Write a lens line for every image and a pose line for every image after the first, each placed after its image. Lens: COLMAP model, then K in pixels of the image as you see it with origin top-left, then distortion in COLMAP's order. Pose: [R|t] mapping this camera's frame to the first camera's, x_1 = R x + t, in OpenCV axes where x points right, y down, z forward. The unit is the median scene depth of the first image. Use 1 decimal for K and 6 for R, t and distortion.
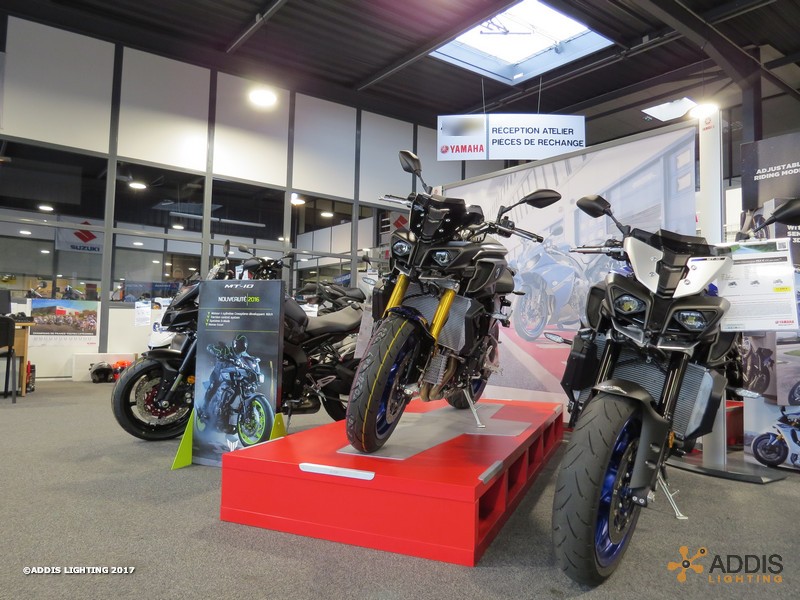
lens RADIAL K [[564.8, 0, 404.3], [0, 564.8, 296.9], [0, 0, 1]] dist [-0.021648, 0.005640]
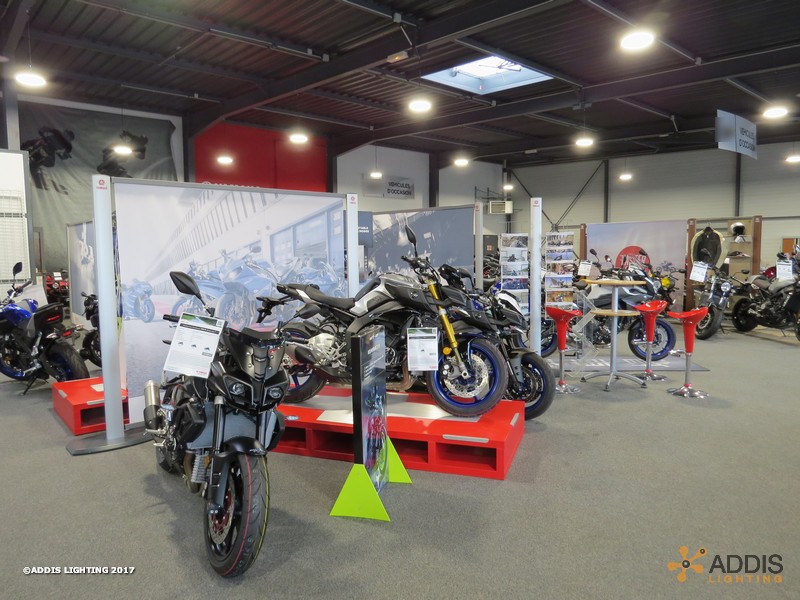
lens RADIAL K [[569.4, 0, 400.0], [0, 569.4, 300.0], [0, 0, 1]] dist [-0.024260, 0.007082]
pose [[-0.047903, -0.101519, 0.993680, -0.953635], [-0.048525, 0.993884, 0.099200, -0.138217], [-0.997673, -0.043467, -0.052536, 0.705733]]
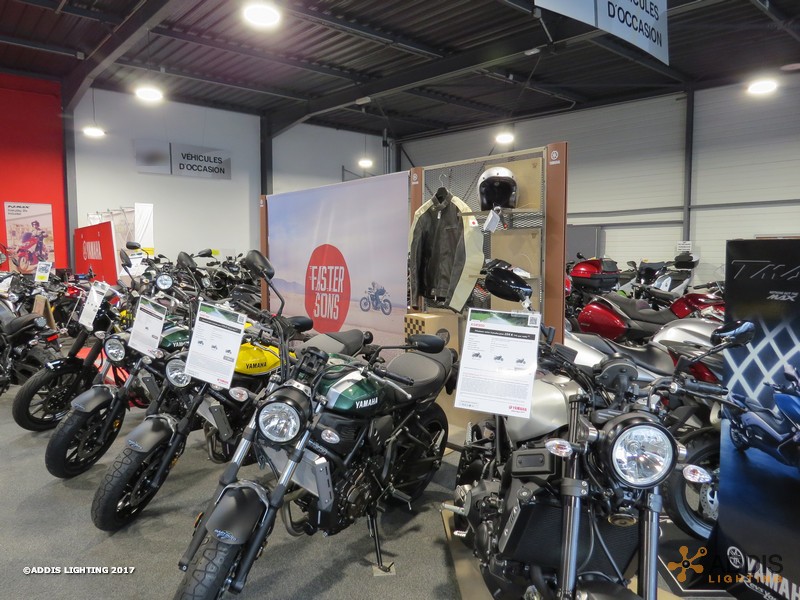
lens RADIAL K [[569.4, 0, 400.0], [0, 569.4, 300.0], [0, 0, 1]] dist [-0.024260, 0.007082]
pose [[-0.019786, -0.094871, 0.995293, 0.604246], [-0.058062, 0.993917, 0.093585, -0.184417], [-0.998117, -0.055937, -0.025174, -0.679765]]
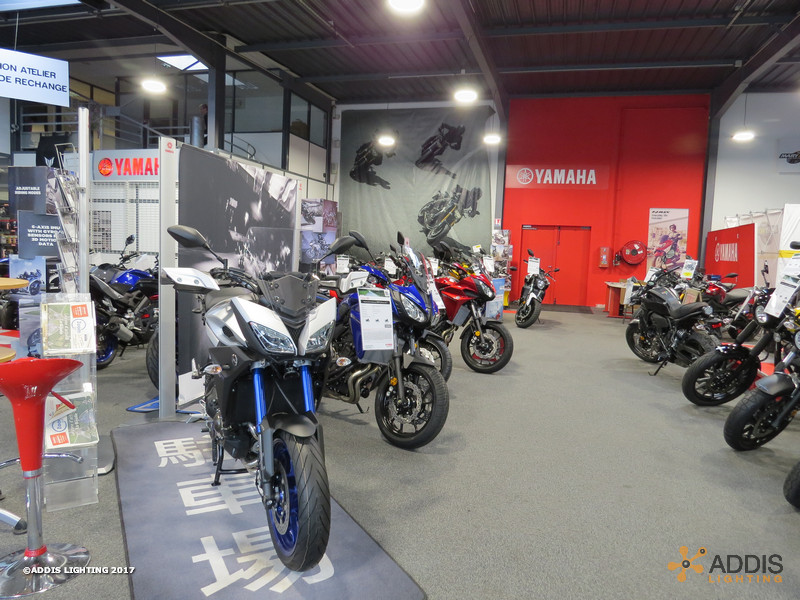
lens RADIAL K [[569.4, 0, 400.0], [0, 569.4, 300.0], [0, 0, 1]] dist [-0.024260, 0.007082]
pose [[0.813179, -0.035673, 0.580919, 0.438310], [-0.059590, 0.987771, 0.144071, -0.157115], [-0.578955, -0.151773, 0.801109, -0.603440]]
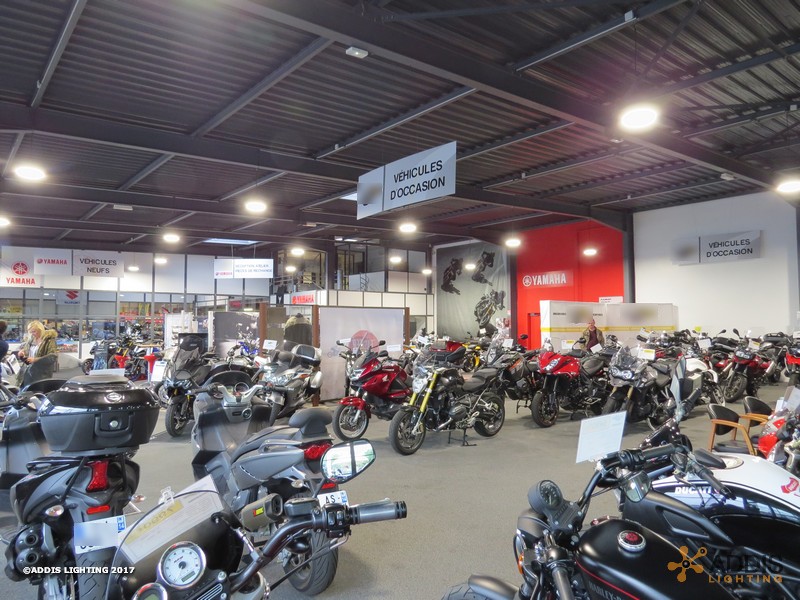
lens RADIAL K [[569.4, 0, 400.0], [0, 569.4, 300.0], [0, 0, 1]] dist [-0.024260, 0.007082]
pose [[0.999777, -0.019096, 0.009050, 1.890312], [0.019005, 0.999769, 0.010014, -0.349424], [-0.009239, -0.009839, 0.999909, -3.333662]]
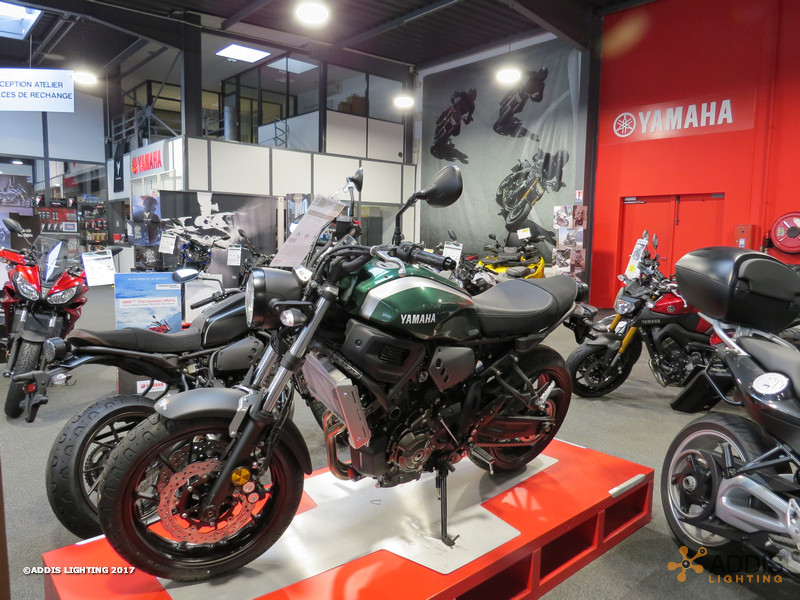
lens RADIAL K [[564.8, 0, 404.3], [0, 564.8, 296.9], [0, 0, 1]] dist [-0.021648, 0.005640]
pose [[0.998477, -0.006442, 0.054796, 2.059961], [-0.002717, 0.986215, 0.165449, -0.130952], [-0.055106, -0.165346, 0.984695, -0.510130]]
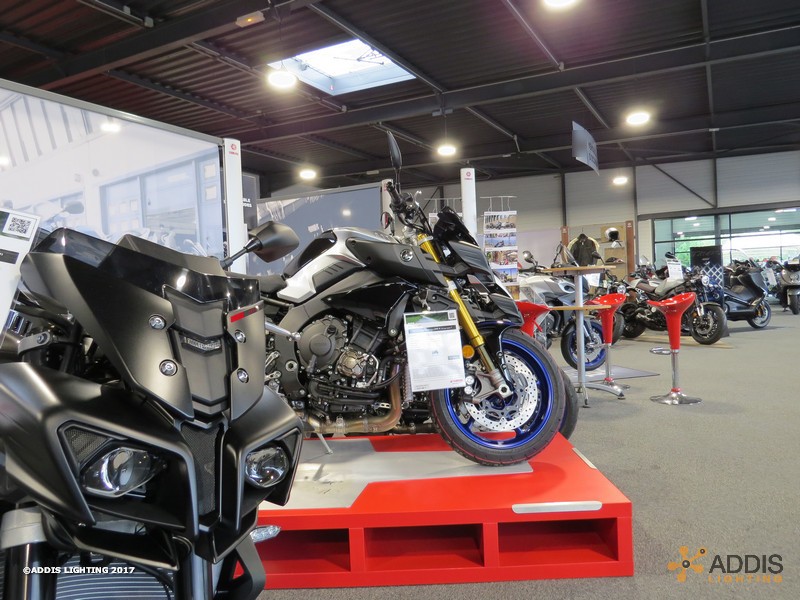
lens RADIAL K [[569.4, 0, 400.0], [0, 569.4, 300.0], [0, 0, 1]] dist [-0.024260, 0.007082]
pose [[-0.360802, -0.020278, 0.932422, -0.500199], [-0.017518, 0.999735, 0.014963, -0.019194], [-0.932478, -0.010936, -0.361061, 0.830477]]
